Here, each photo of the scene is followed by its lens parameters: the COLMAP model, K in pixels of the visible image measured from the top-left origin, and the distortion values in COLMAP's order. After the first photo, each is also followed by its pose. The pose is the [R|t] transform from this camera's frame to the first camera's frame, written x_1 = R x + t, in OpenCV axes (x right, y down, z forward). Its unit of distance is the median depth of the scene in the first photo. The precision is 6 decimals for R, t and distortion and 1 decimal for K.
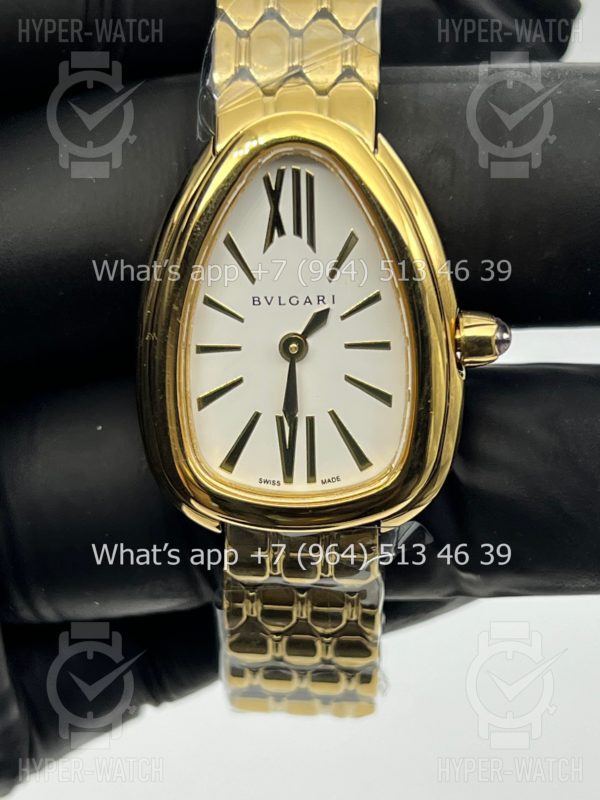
lens RADIAL K [[1815.6, 0, 300.0], [0, 1815.6, 400.0], [0, 0, 1]] dist [0.297205, -0.365314]
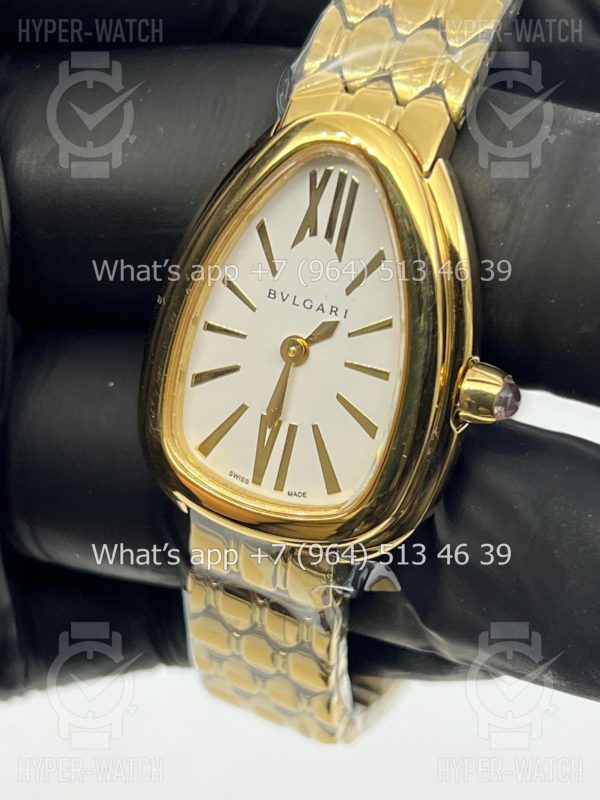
lens RADIAL K [[1815.6, 0, 300.0], [0, 1815.6, 400.0], [0, 0, 1]] dist [0.297205, -0.365314]
pose [[0.926186, 0.280343, -0.252166, 0.249372], [-0.277144, 0.959584, 0.048881, -0.051720], [0.255678, 0.024613, 0.966449, 0.068352]]
